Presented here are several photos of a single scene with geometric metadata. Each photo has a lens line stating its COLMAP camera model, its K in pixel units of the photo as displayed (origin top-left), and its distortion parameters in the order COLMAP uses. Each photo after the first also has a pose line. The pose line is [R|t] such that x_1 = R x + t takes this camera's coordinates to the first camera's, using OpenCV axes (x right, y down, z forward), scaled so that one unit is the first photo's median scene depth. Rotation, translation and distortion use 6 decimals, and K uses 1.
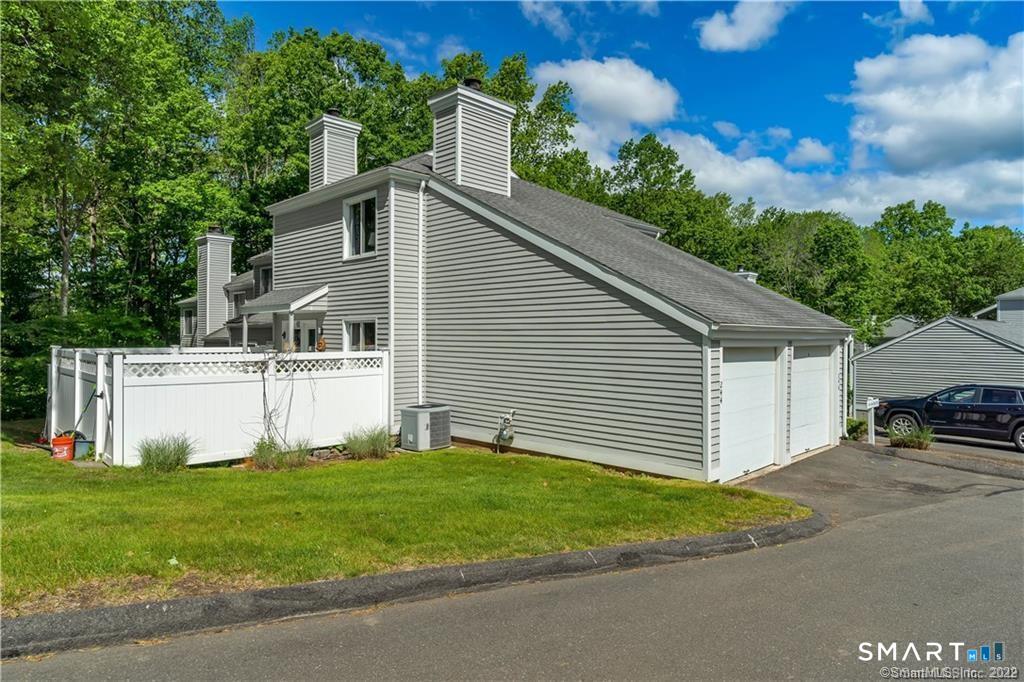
lens RADIAL K [[611.3, 0, 506.3], [0, 611.3, 340.1], [0, 0, 1]] dist [0.003204, 0.000265]
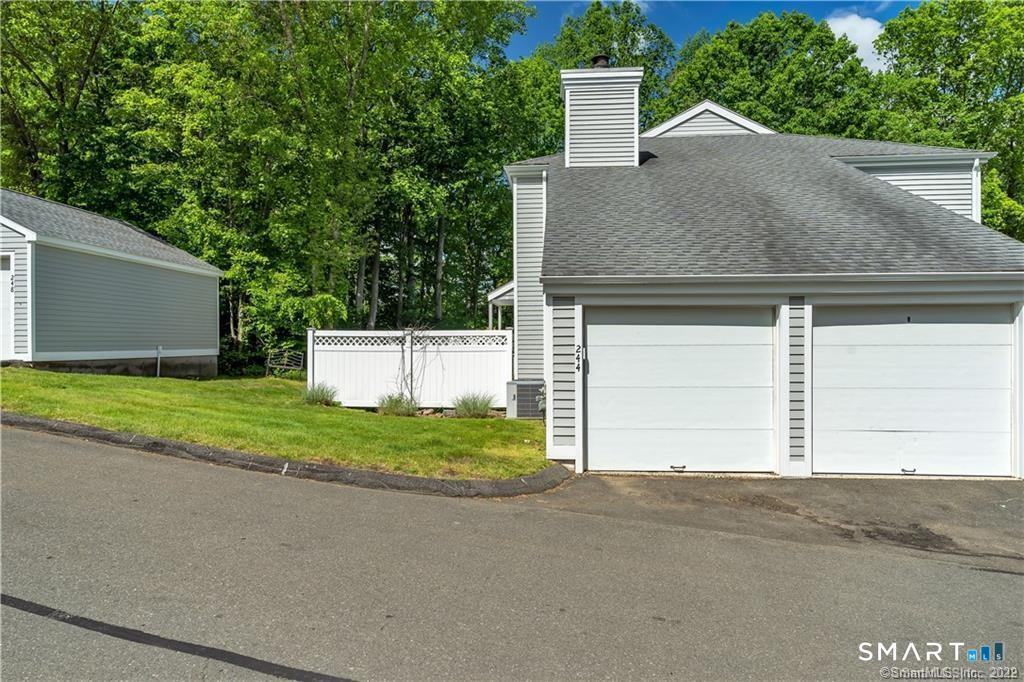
lens RADIAL K [[611.3, 0, 505.3], [0, 611.3, 341.8], [0, 0, 1]] dist [0.003204, 0.000265]
pose [[0.653584, -0.005767, -0.756832, 0.684938], [0.001366, 0.999978, -0.006439, 0.049425], [0.756853, 0.003175, 0.653578, 0.272636]]
